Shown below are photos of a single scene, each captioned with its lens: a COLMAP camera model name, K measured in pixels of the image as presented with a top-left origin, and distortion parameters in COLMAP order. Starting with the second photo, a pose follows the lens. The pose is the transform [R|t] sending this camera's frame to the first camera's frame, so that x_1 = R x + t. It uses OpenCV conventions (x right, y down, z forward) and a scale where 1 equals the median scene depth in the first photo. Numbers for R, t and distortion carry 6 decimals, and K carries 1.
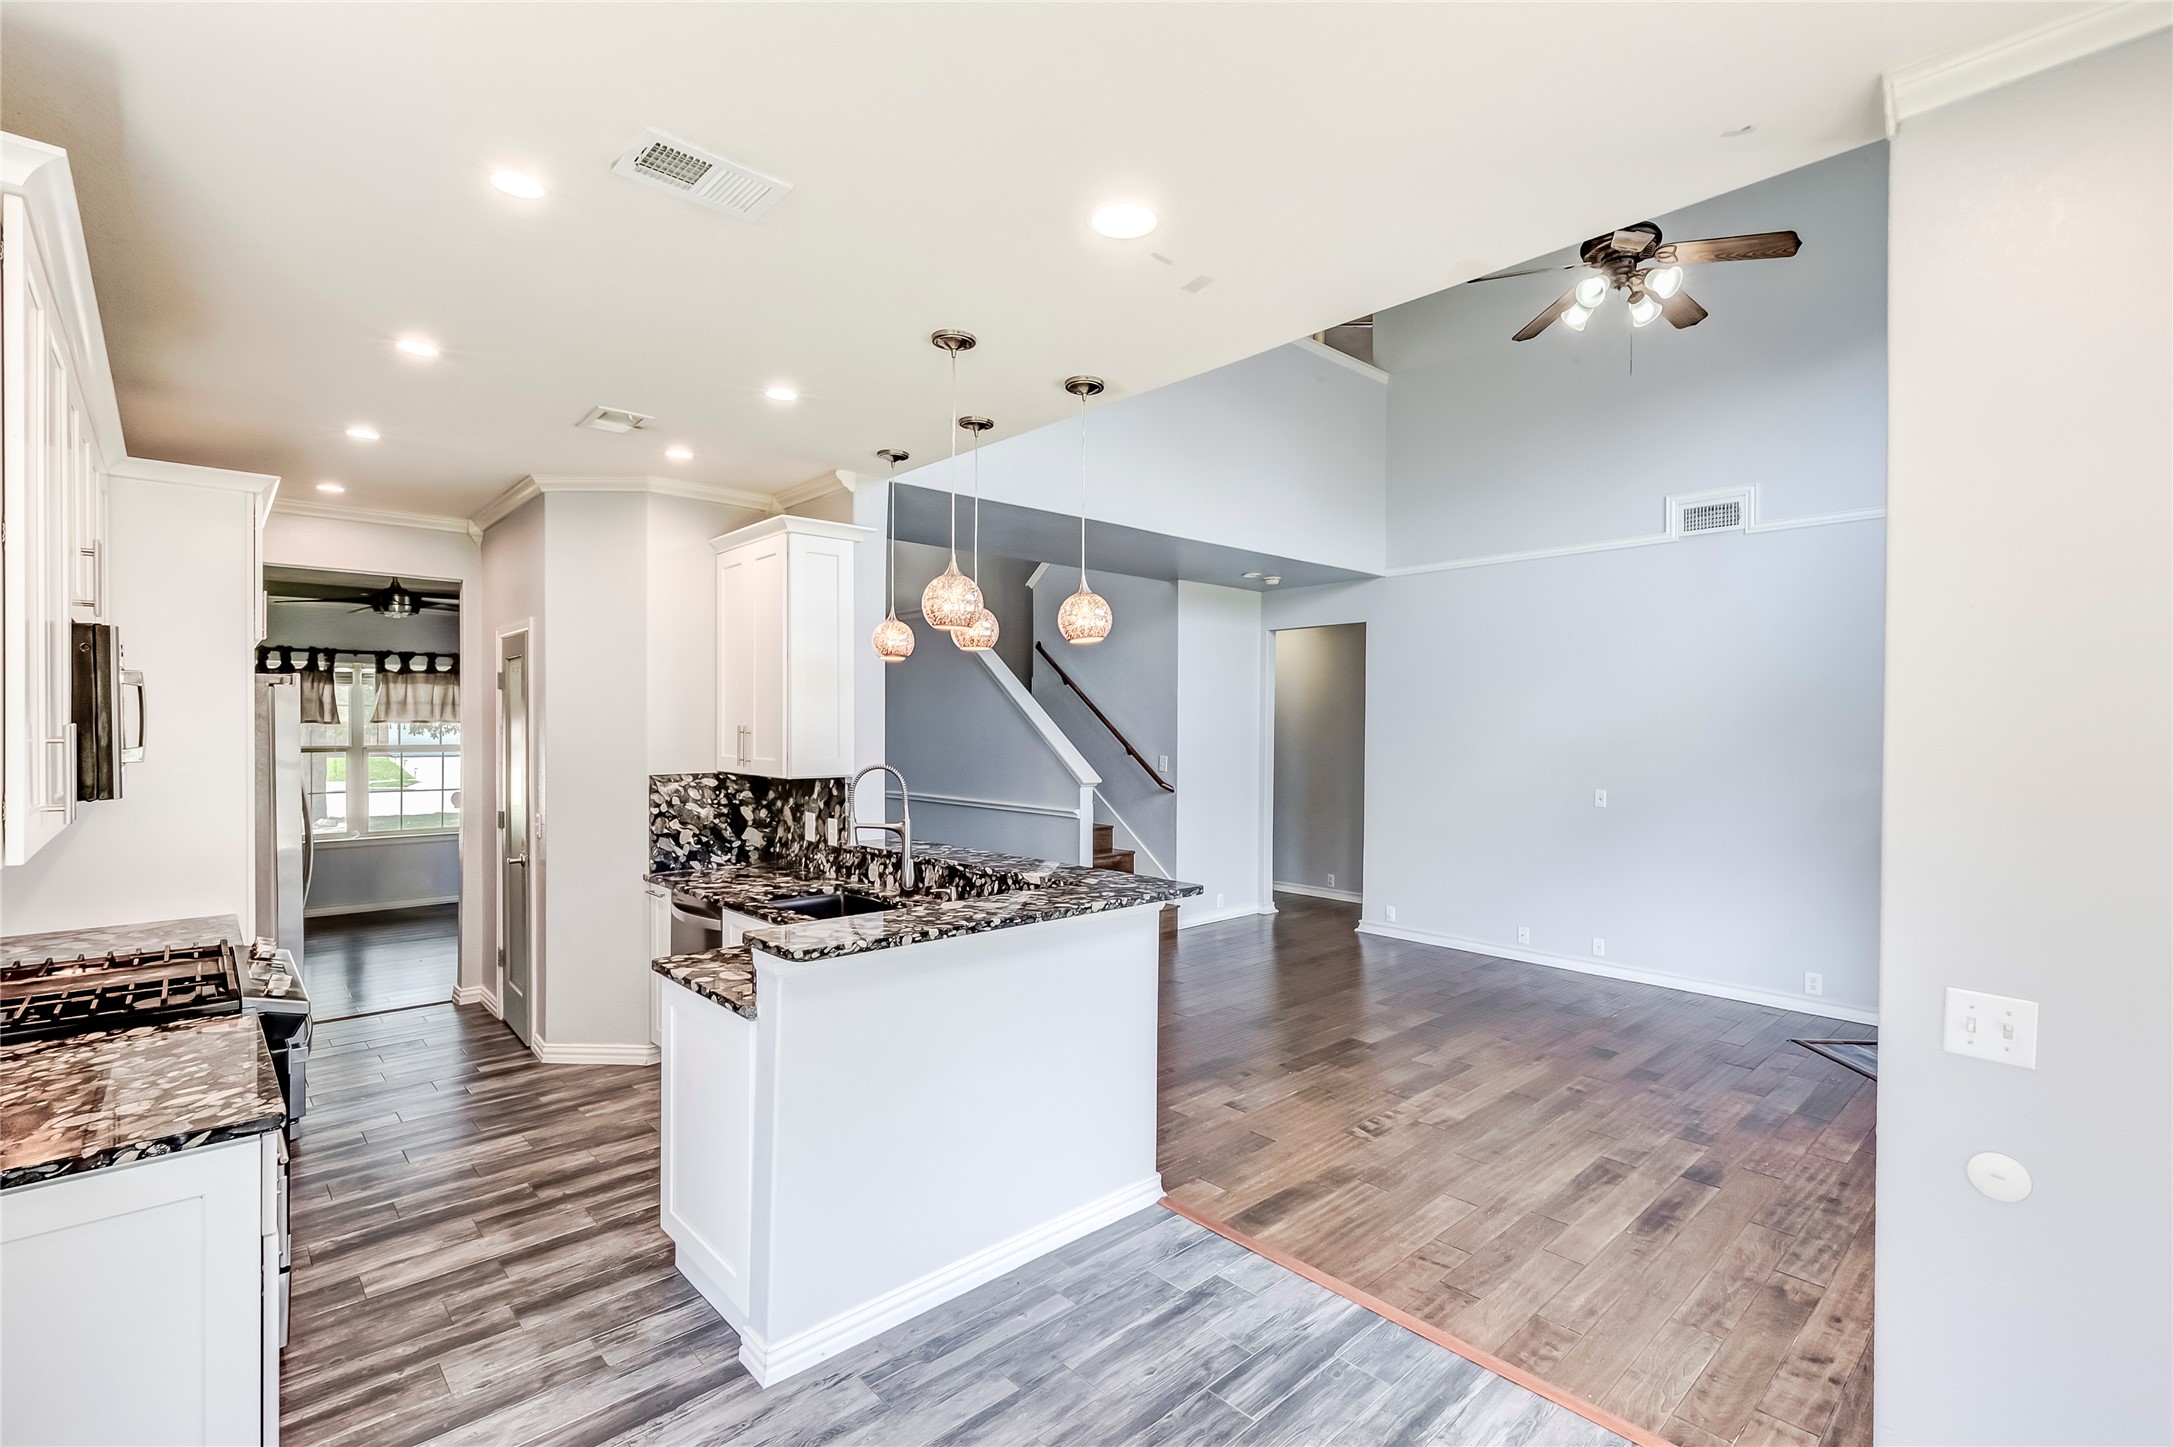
lens RADIAL K [[987.8, 0, 1086.8], [0, 987.8, 732.5], [0, 0, 1]] dist [0.007735, -0.001618]
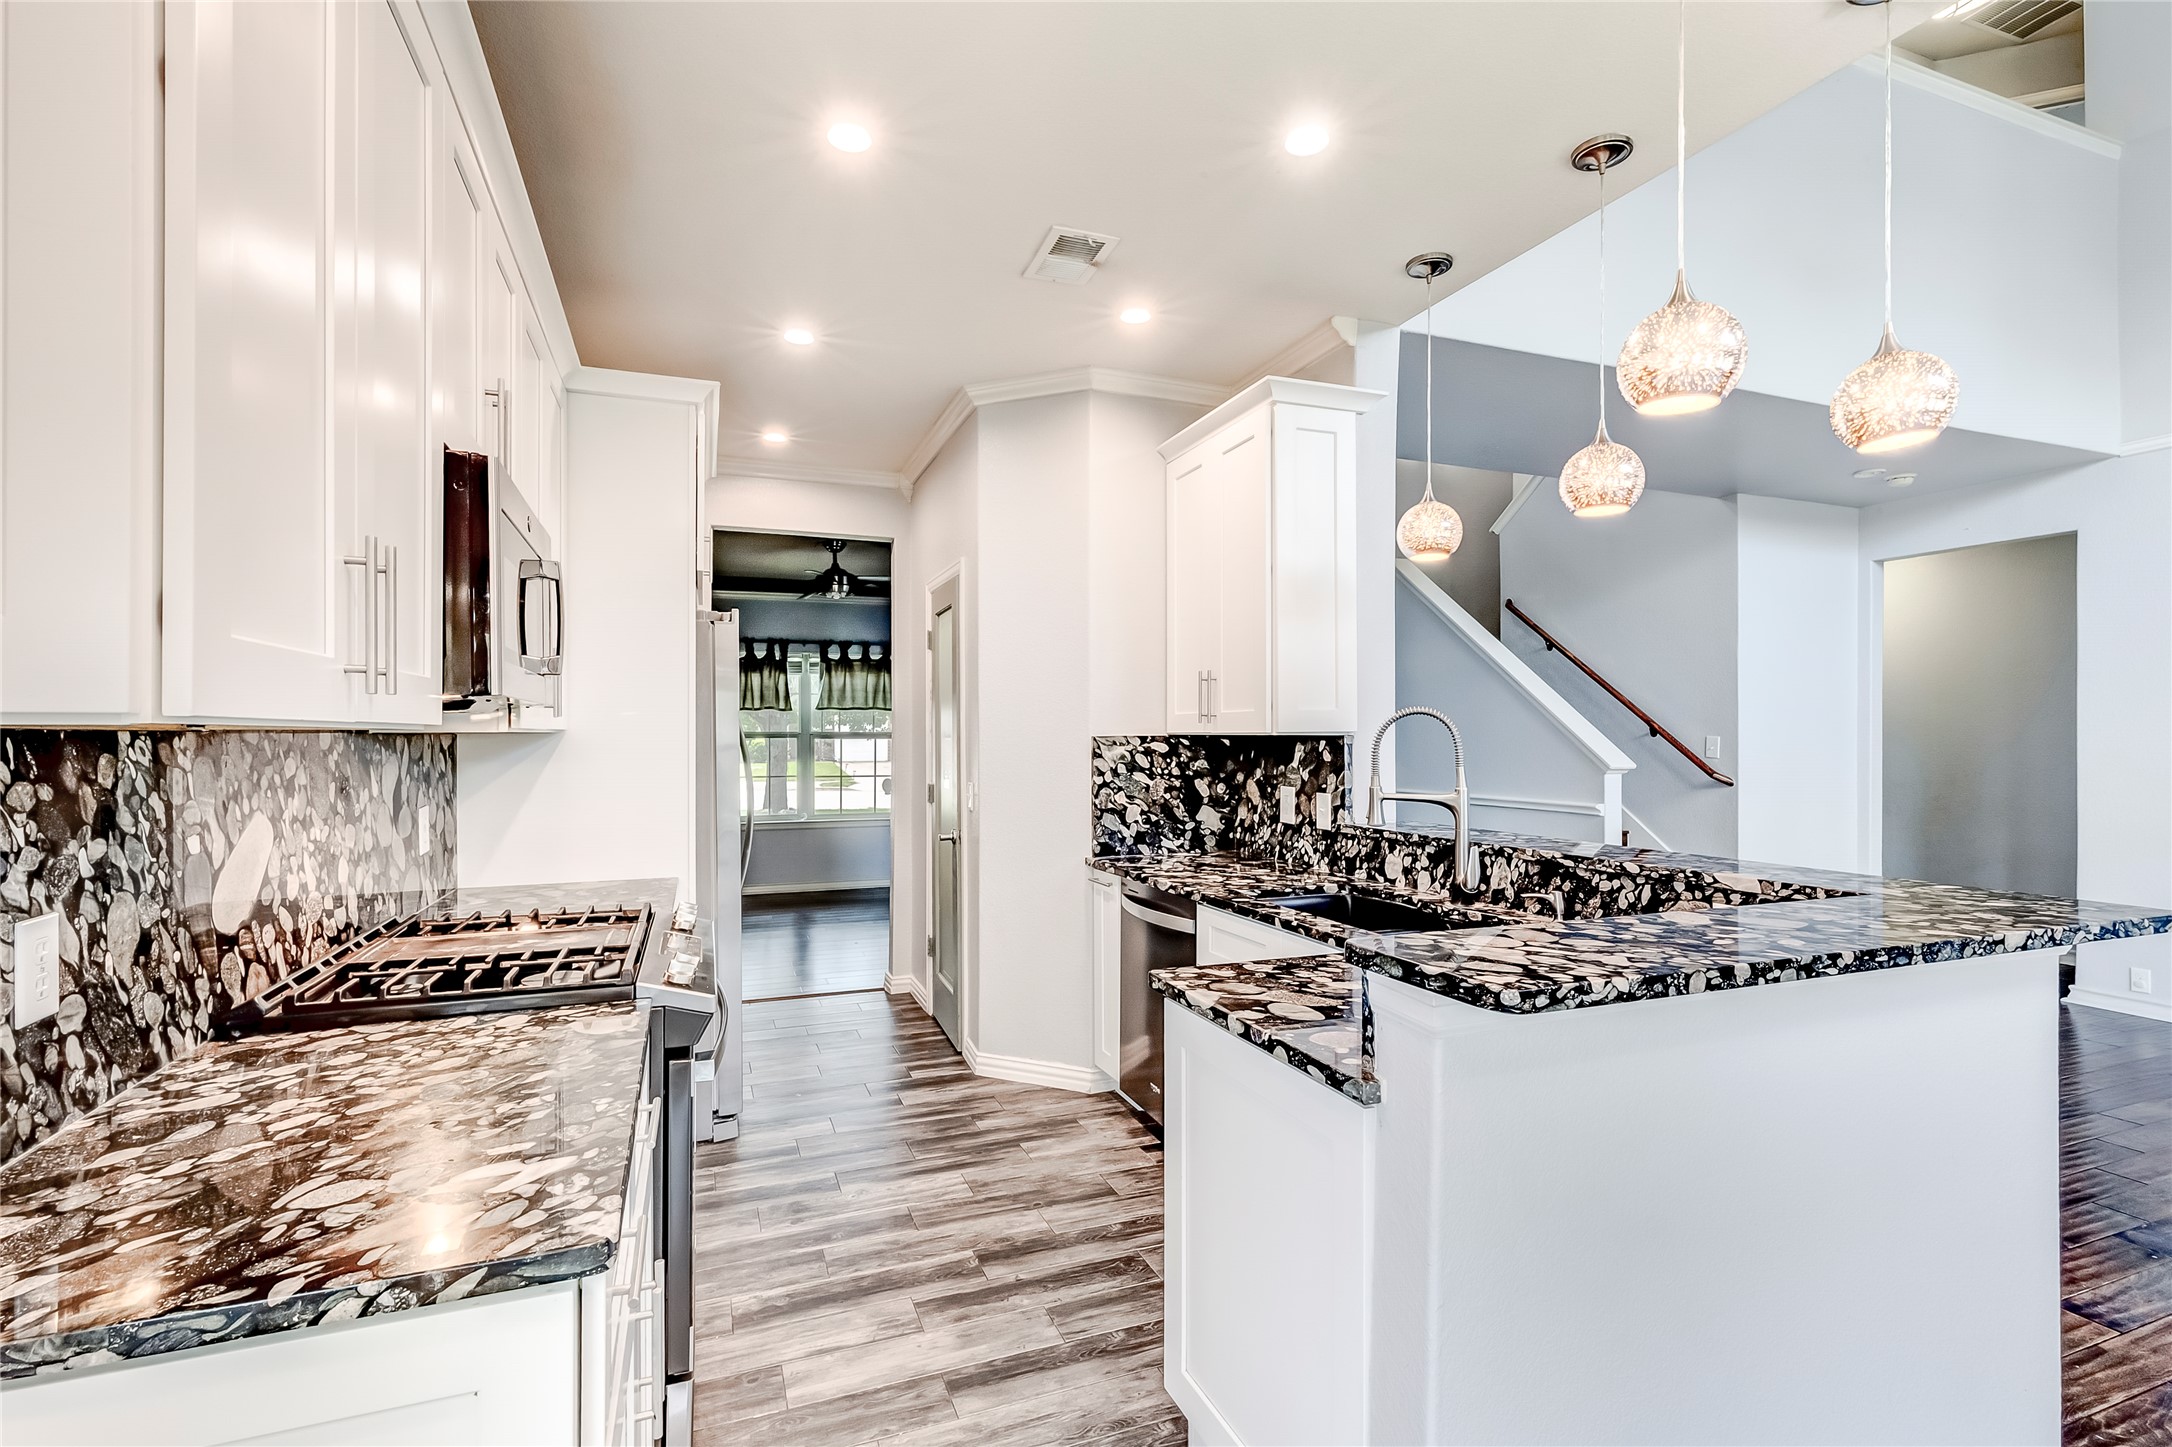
lens RADIAL K [[987.4, 0, 1075.3], [0, 987.4, 737.1], [0, 0, 1]] dist [0.007735, -0.001618]
pose [[0.930235, -0.004368, -0.366938, -0.175399], [0.000941, 0.999954, -0.009518, 0.057560], [0.366963, 0.008509, 0.930197, 0.267403]]
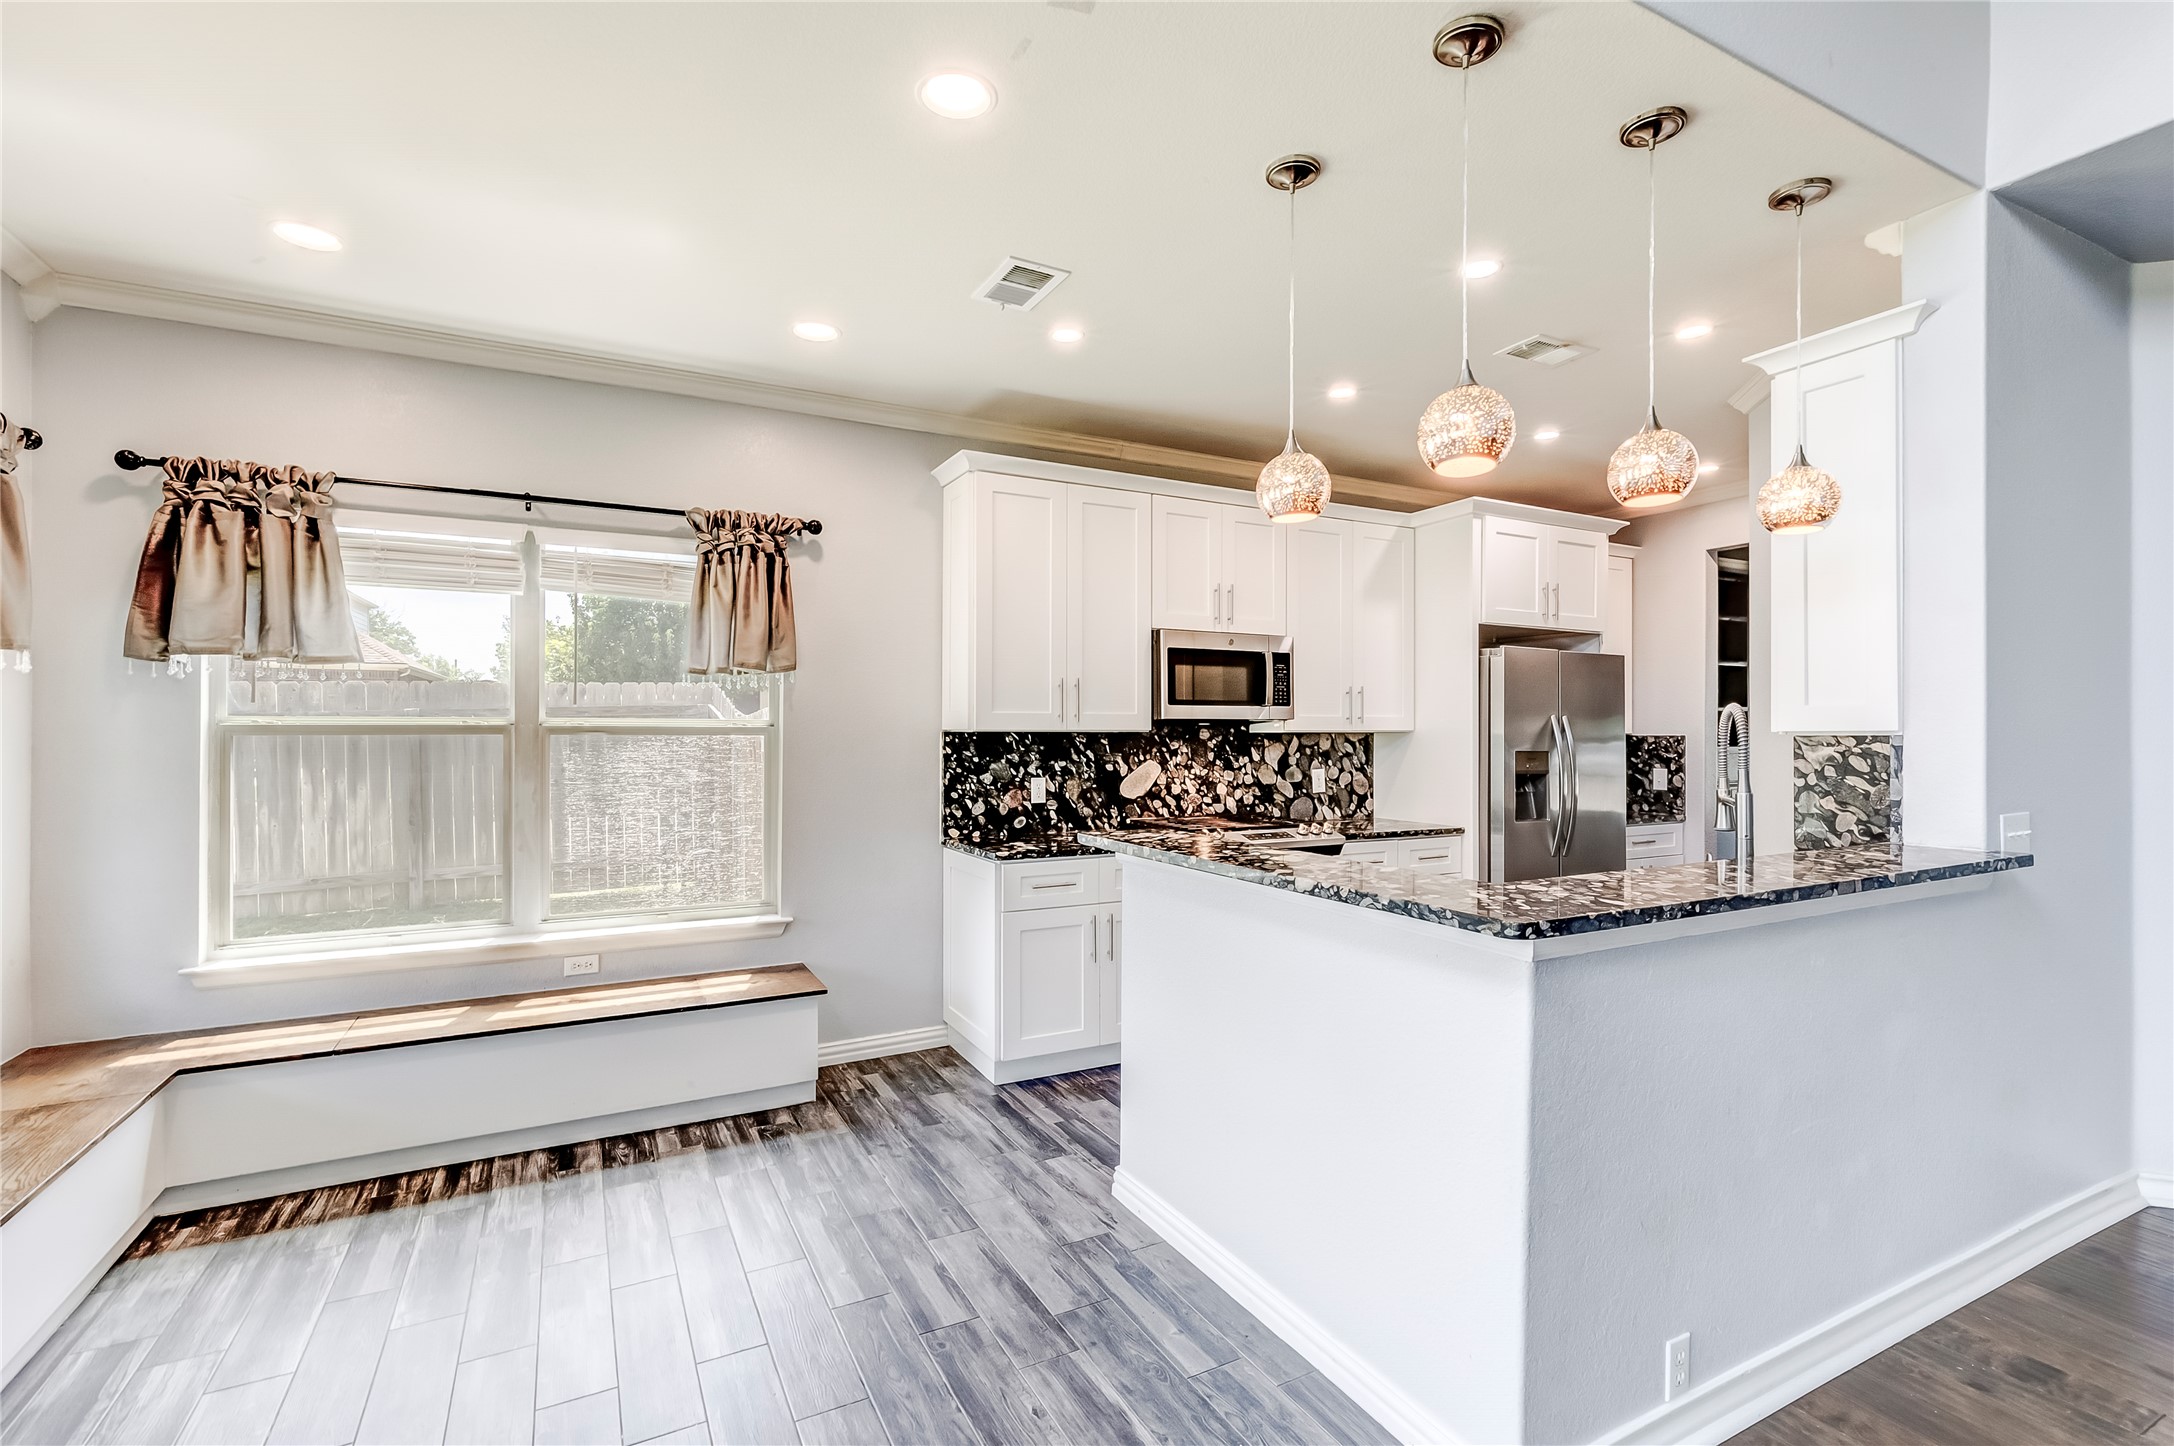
lens RADIAL K [[988.3, 0, 1089.0], [0, 988.3, 728.7], [0, 0, 1]] dist [0.007735, -0.001618]
pose [[-0.255425, -0.008230, -0.966794, 0.502396], [-0.011731, 0.999917, -0.005413, 0.053958], [0.966758, 0.009958, -0.255500, 0.740851]]
